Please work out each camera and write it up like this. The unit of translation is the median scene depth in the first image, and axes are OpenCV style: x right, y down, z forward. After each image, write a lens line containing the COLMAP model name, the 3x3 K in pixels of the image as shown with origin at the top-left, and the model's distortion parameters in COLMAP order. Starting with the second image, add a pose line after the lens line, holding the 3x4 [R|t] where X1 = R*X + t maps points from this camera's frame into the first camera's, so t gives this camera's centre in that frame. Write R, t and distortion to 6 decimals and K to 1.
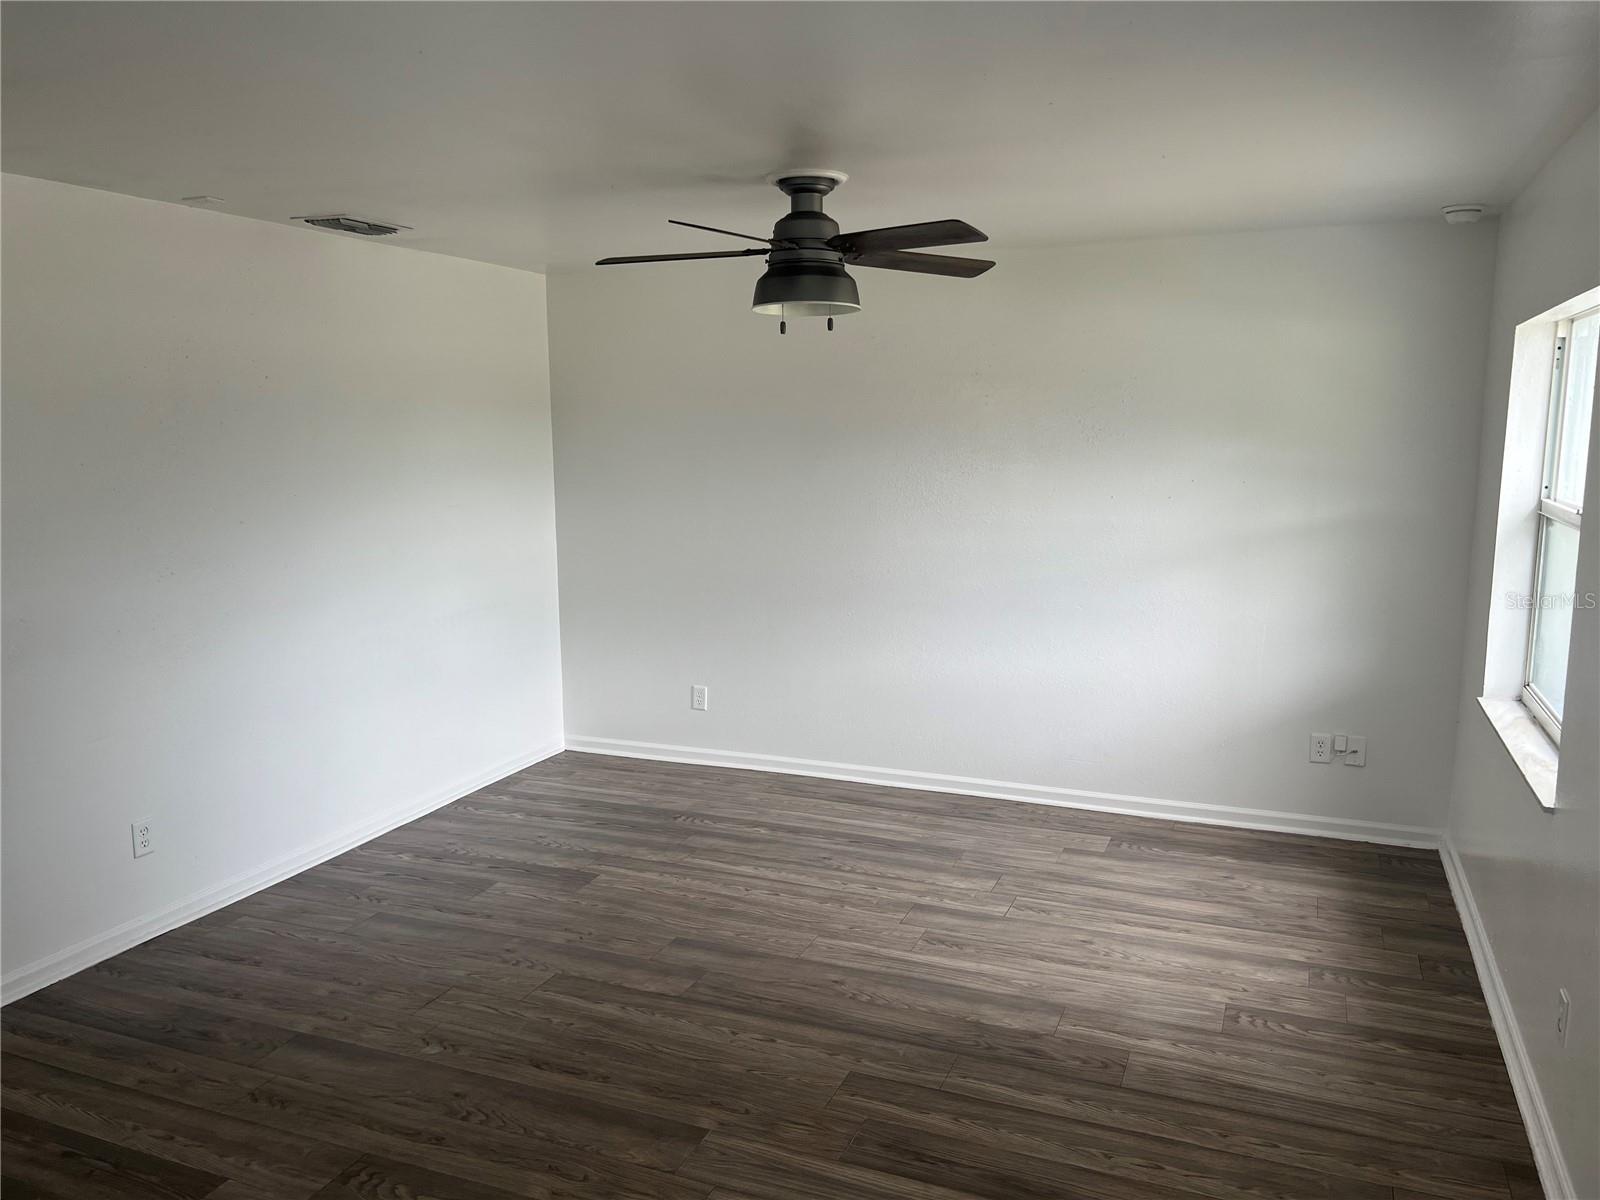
lens RADIAL K [[1203.9, 0, 798.2], [0, 1203.9, 608.9], [0, 0, 1]] dist [0.051068, -0.062989]
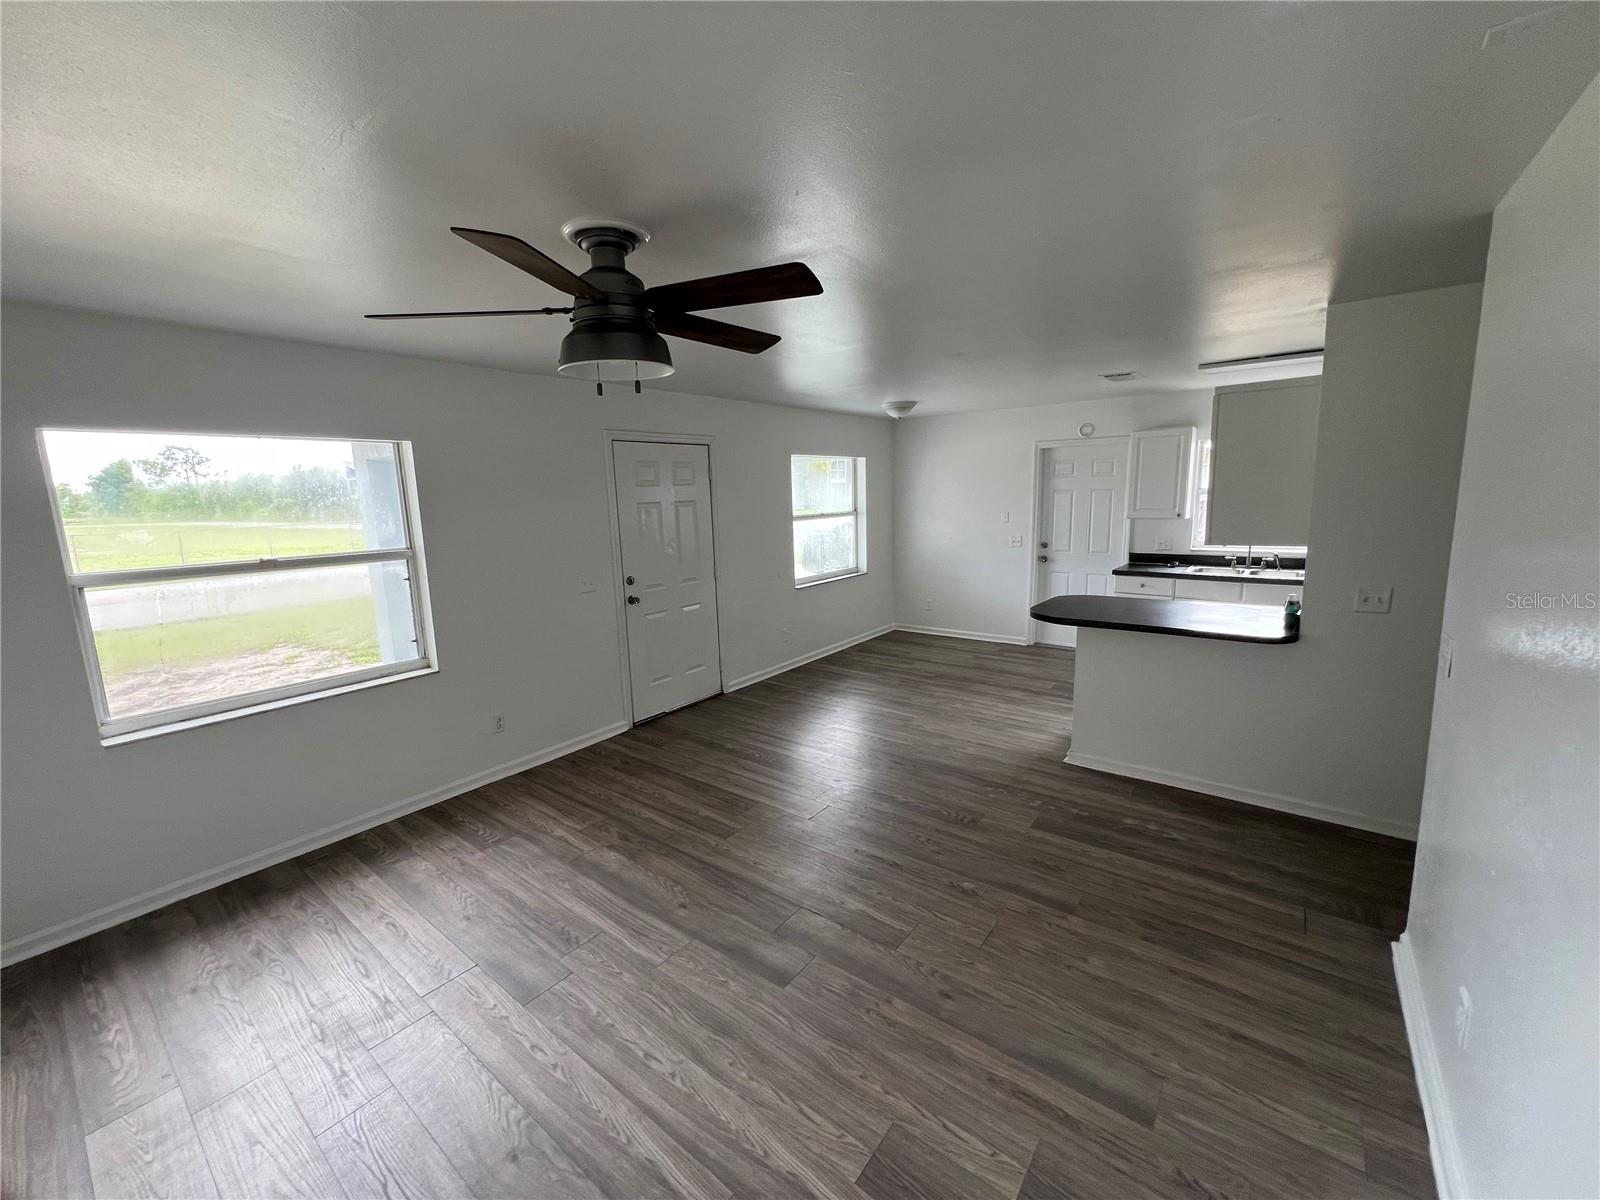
lens RADIAL K [[641.6, 0, 793.6], [0, 641.6, 587.3], [0, 0, 1]] dist [-0.000668, 0.000374]
pose [[-0.962983, -0.004287, 0.269527, -0.239494], [0.077035, 0.953798, 0.290406, -0.197018], [-0.258319, 0.300419, -0.918161, 1.319244]]
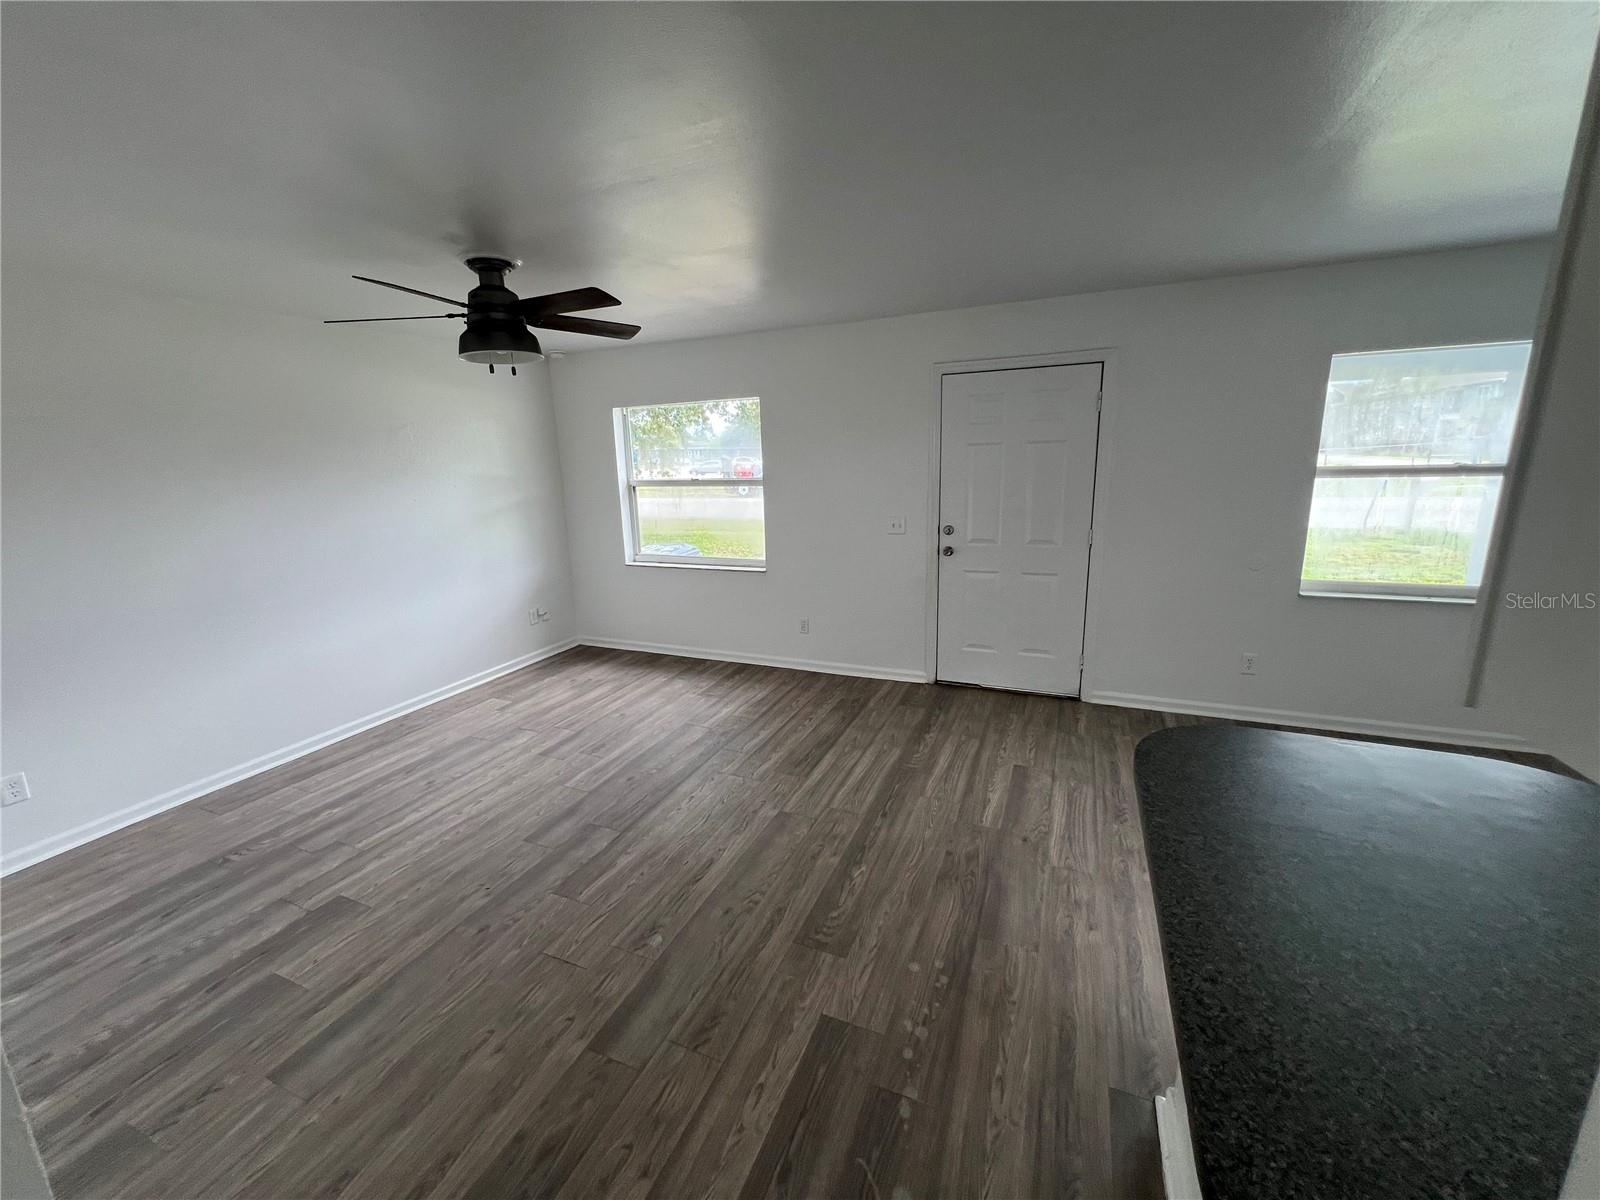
lens RADIAL K [[641.6, 0, 793.6], [0, 641.6, 587.3], [0, 0, 1]] dist [-0.000668, 0.000374]
pose [[0.020490, -0.201774, 0.979218, -0.677425], [0.184712, 0.963327, 0.194635, -0.067771], [-0.982579, 0.176885, 0.057009, 0.592051]]
